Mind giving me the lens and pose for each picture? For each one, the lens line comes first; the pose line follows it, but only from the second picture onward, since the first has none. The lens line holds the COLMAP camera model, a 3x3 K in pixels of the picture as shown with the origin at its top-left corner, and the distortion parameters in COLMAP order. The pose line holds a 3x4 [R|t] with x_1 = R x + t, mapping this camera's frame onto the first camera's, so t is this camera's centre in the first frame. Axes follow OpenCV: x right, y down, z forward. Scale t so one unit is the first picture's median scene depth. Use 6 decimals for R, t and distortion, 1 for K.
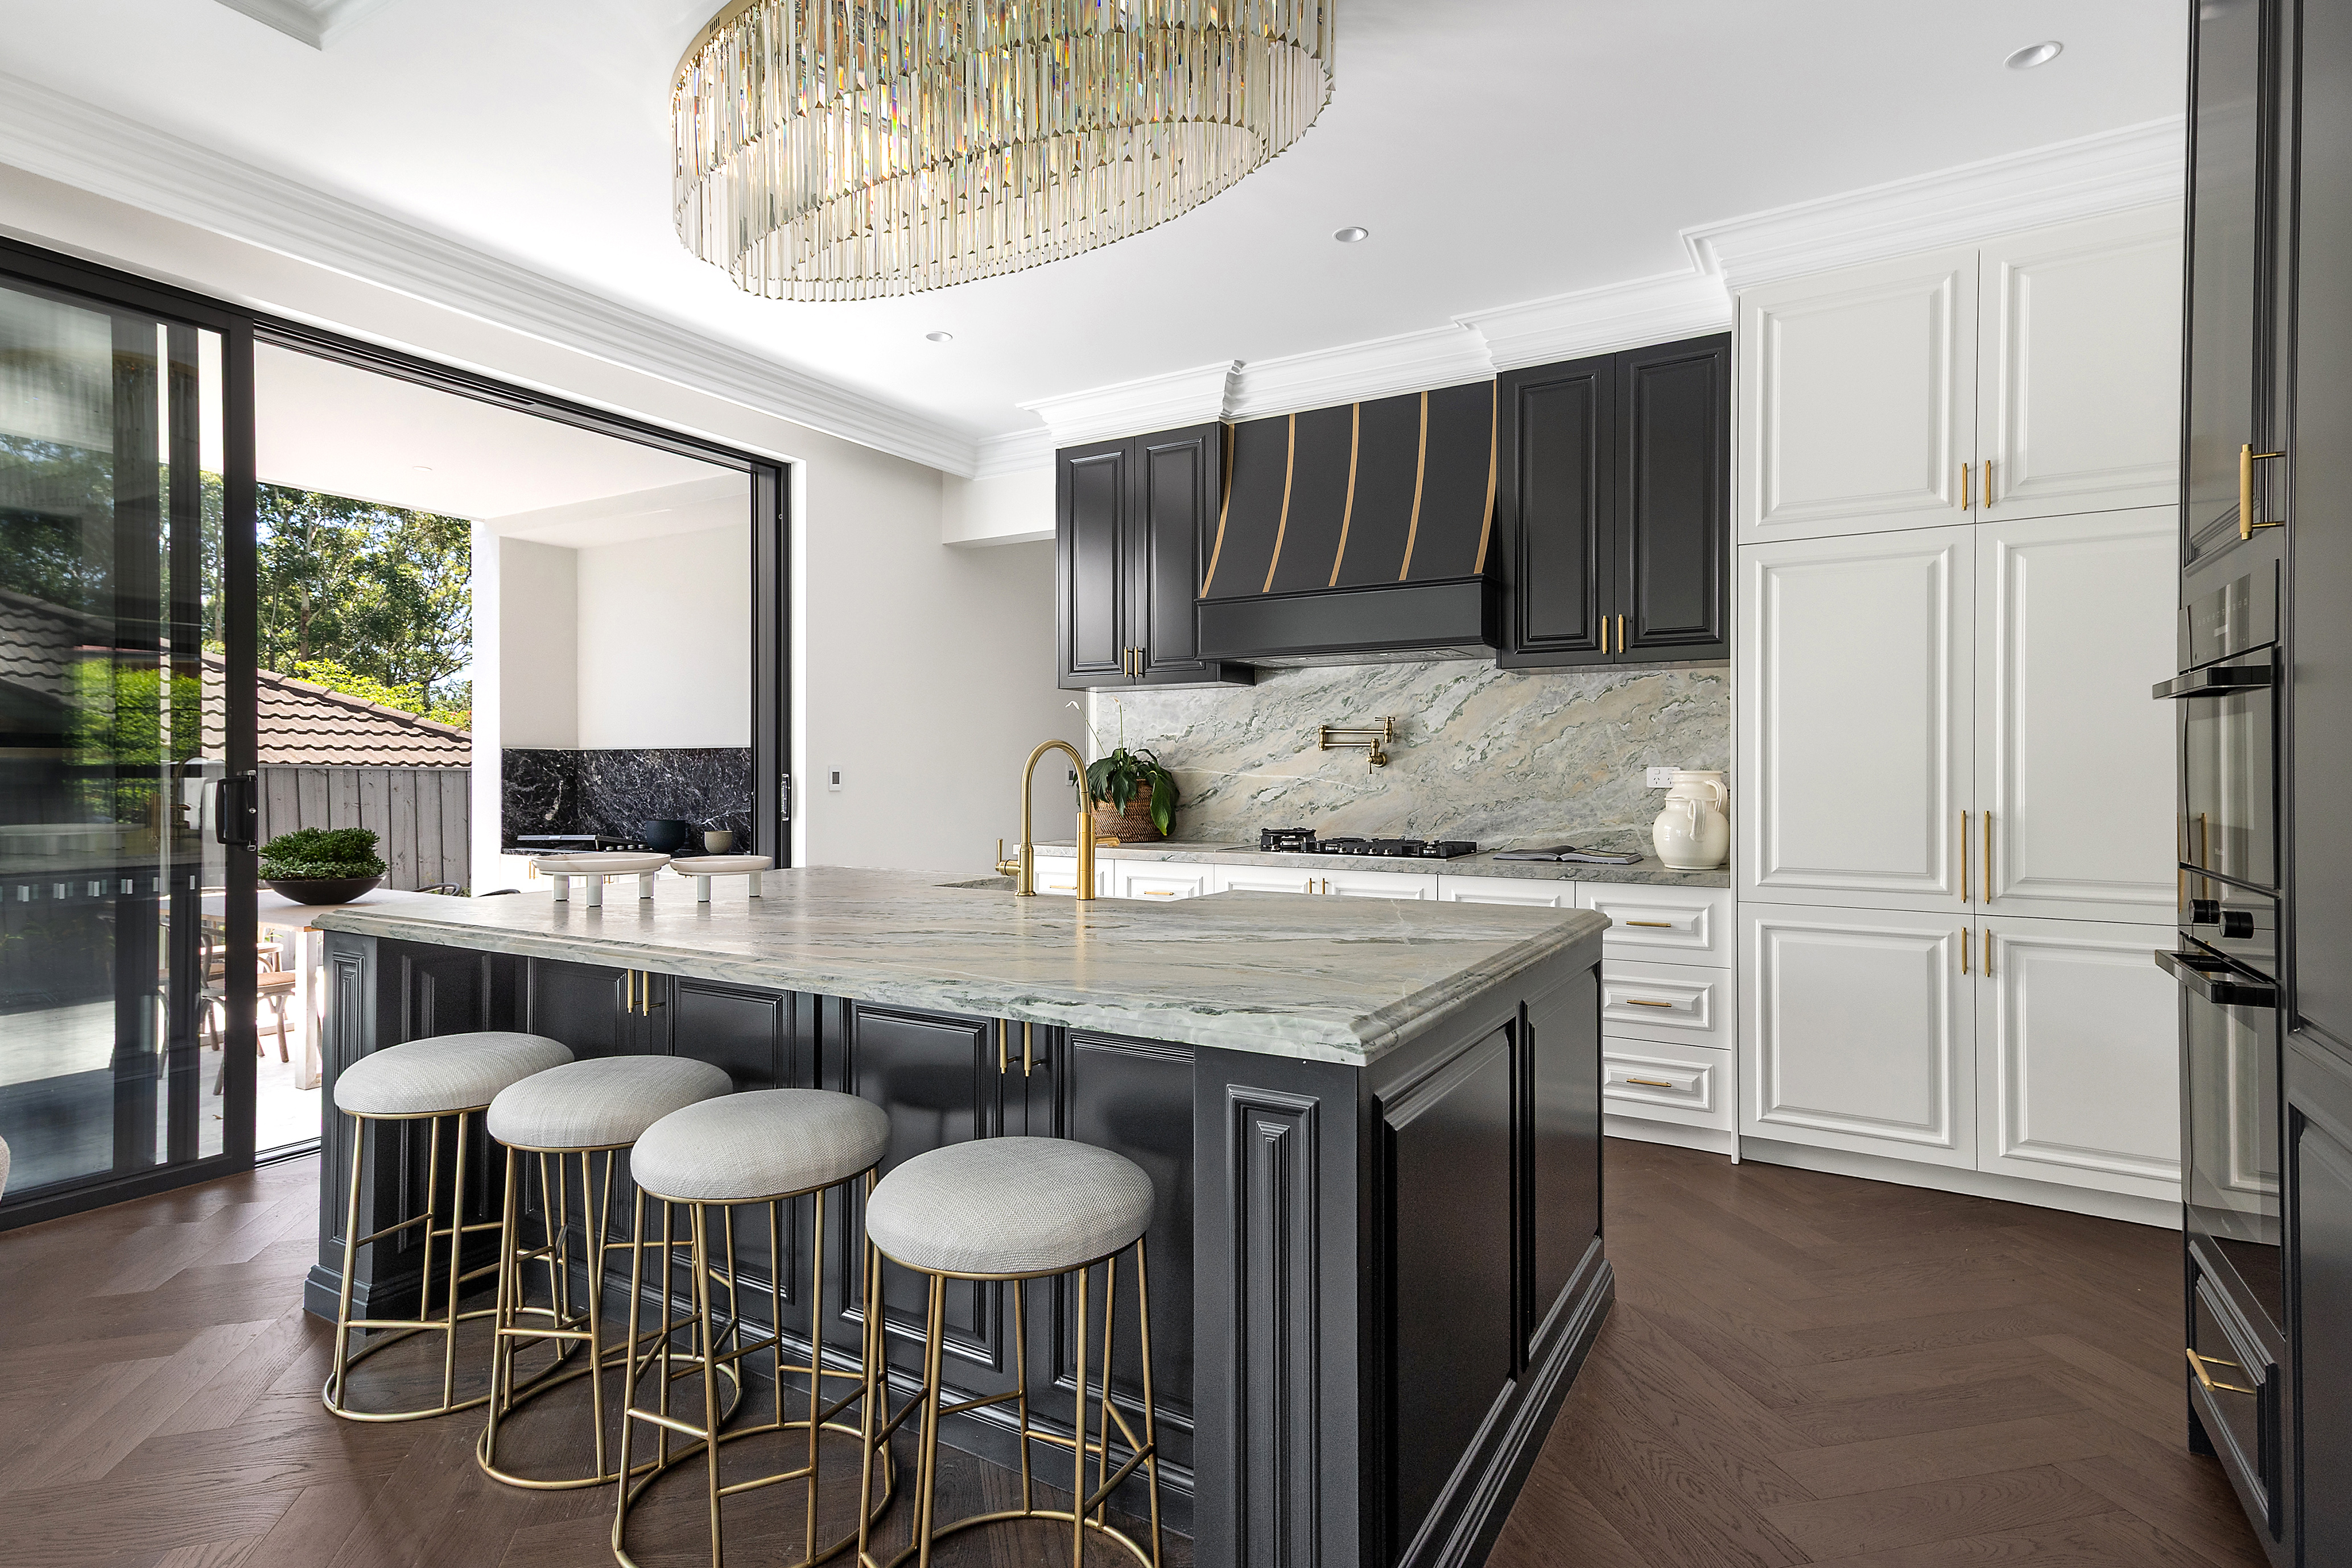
lens RADIAL K [[1208.8, 0, 1174.5], [0, 1208.8, 780.4], [0, 0, 1]] dist [0.000078, -0.000006]
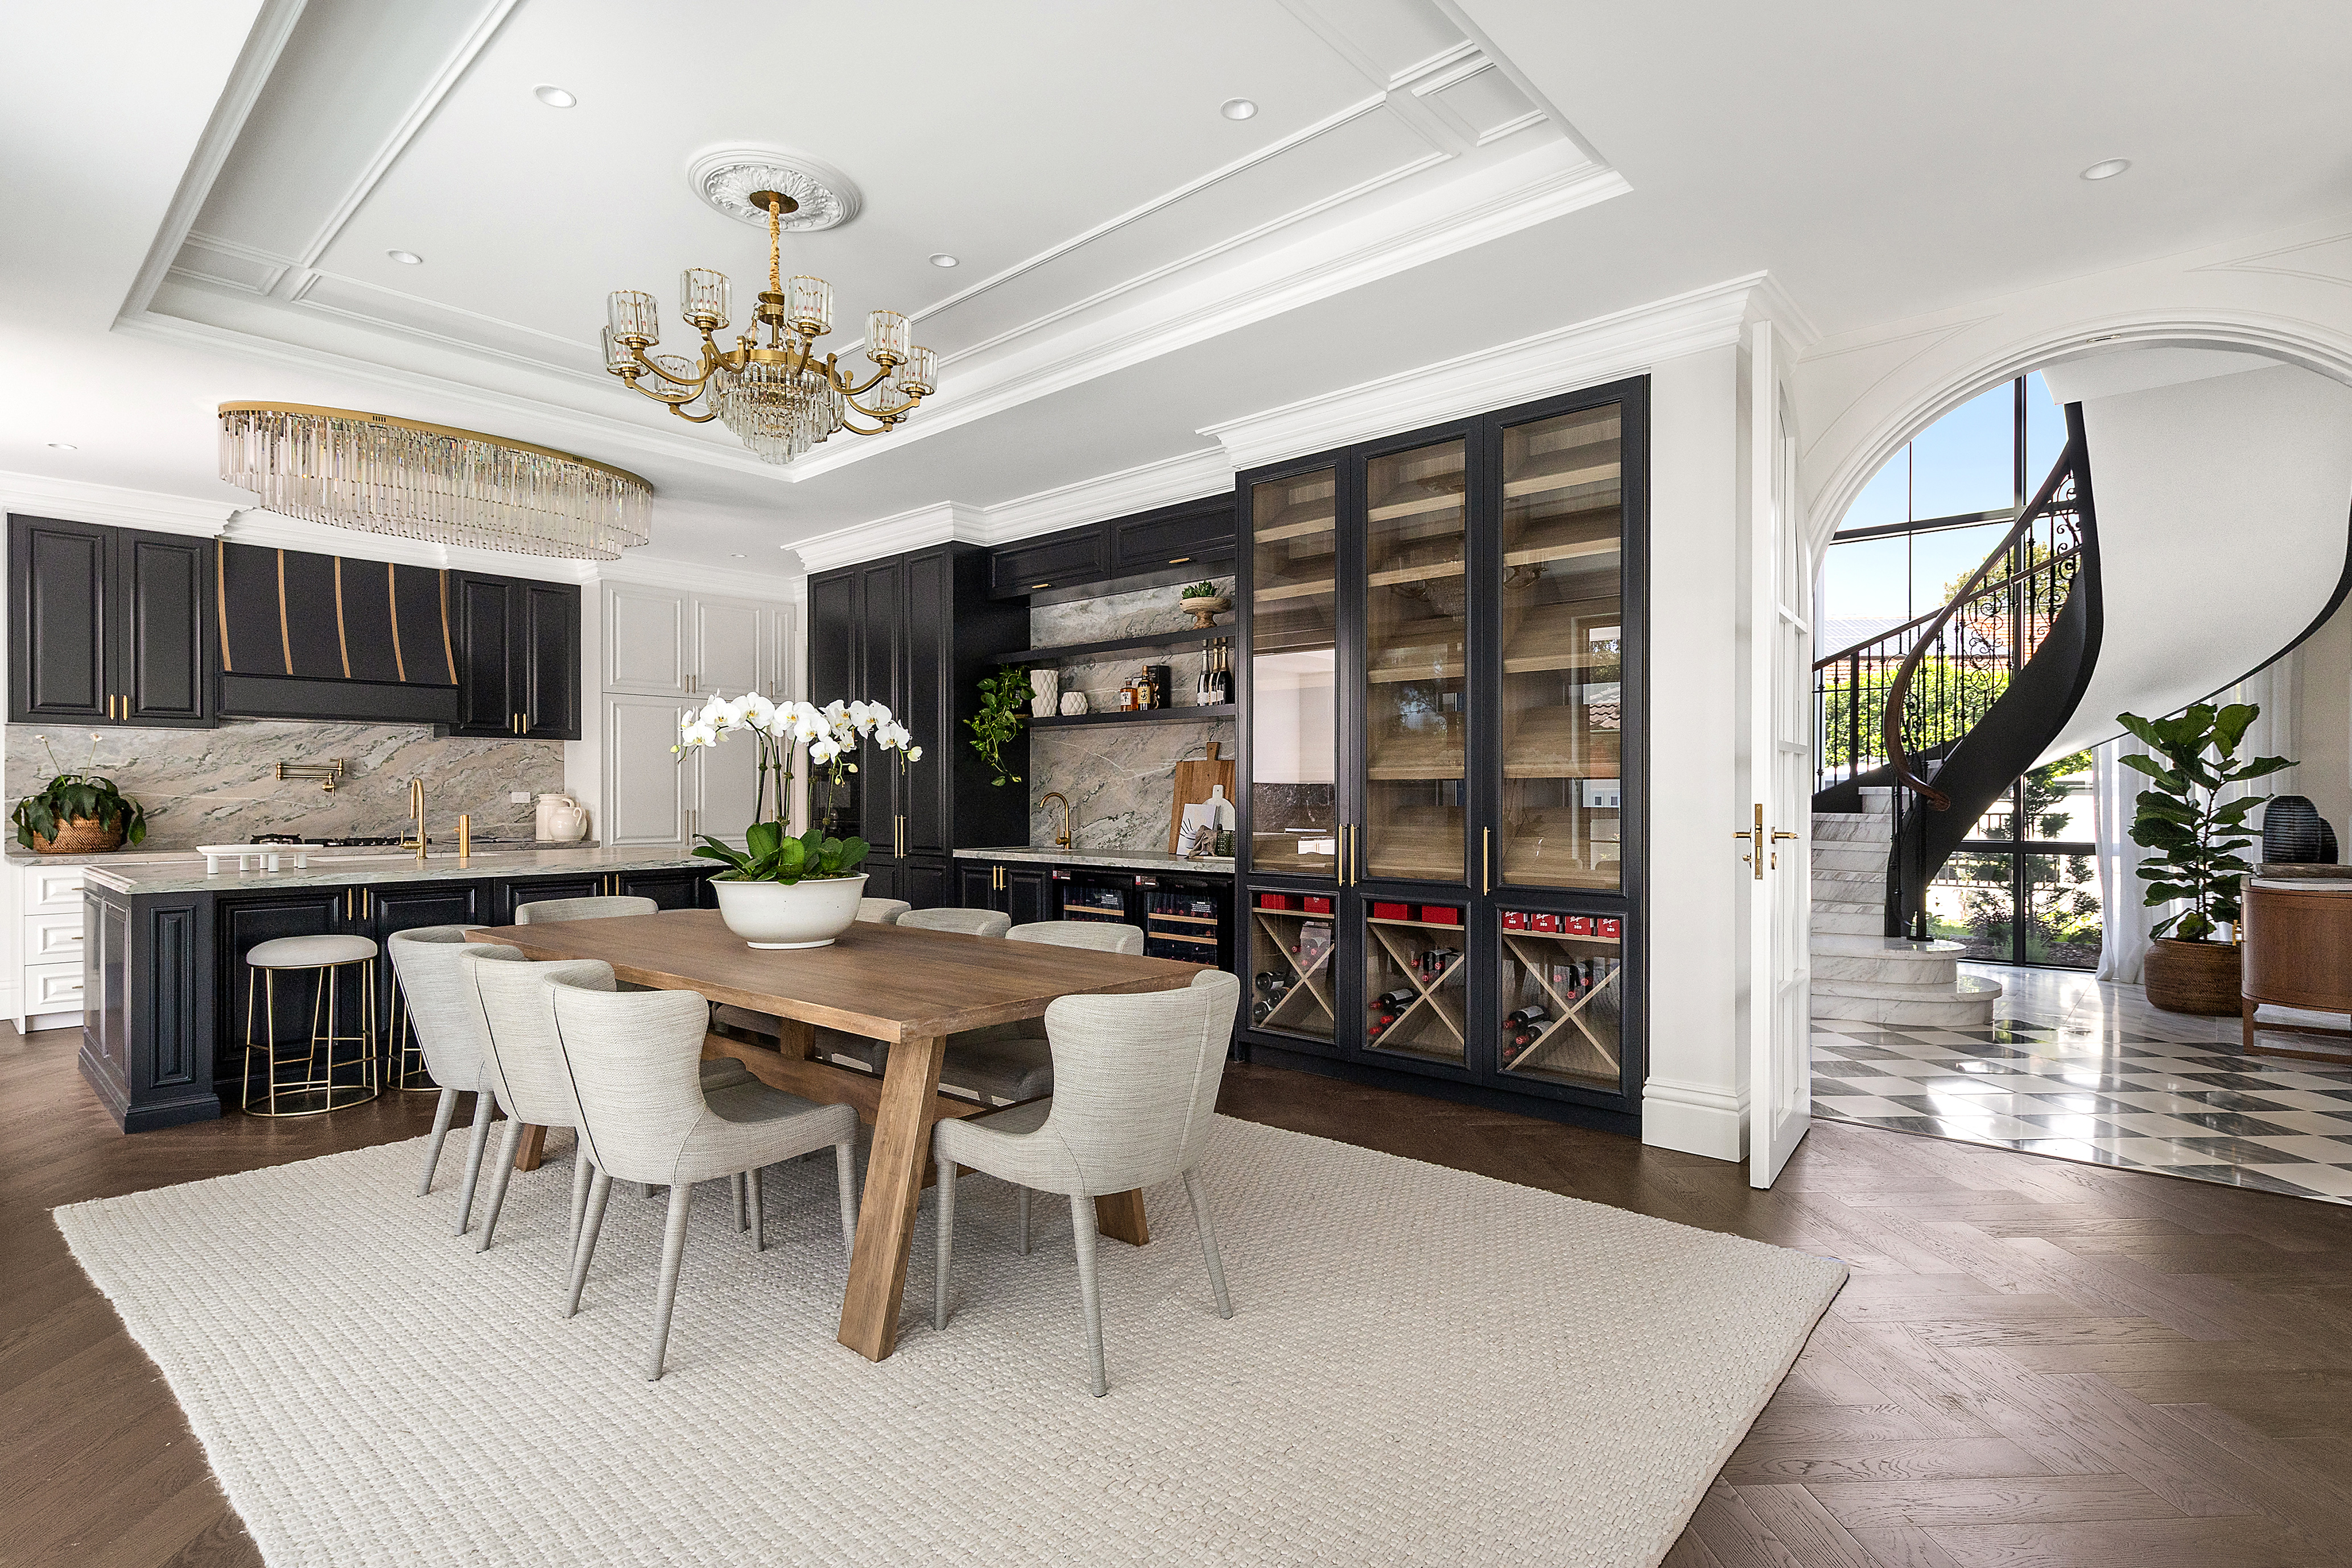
lens RADIAL K [[1184.1, 0, 1183.1], [0, 1184.1, 803.1], [0, 0, 1]] dist [0.012344, 0.000022]
pose [[0.221300, -0.008669, 0.975167, -1.058311], [0.006218, 0.999953, 0.007478, -0.001056], [-0.975186, 0.004409, 0.221343, -0.377263]]
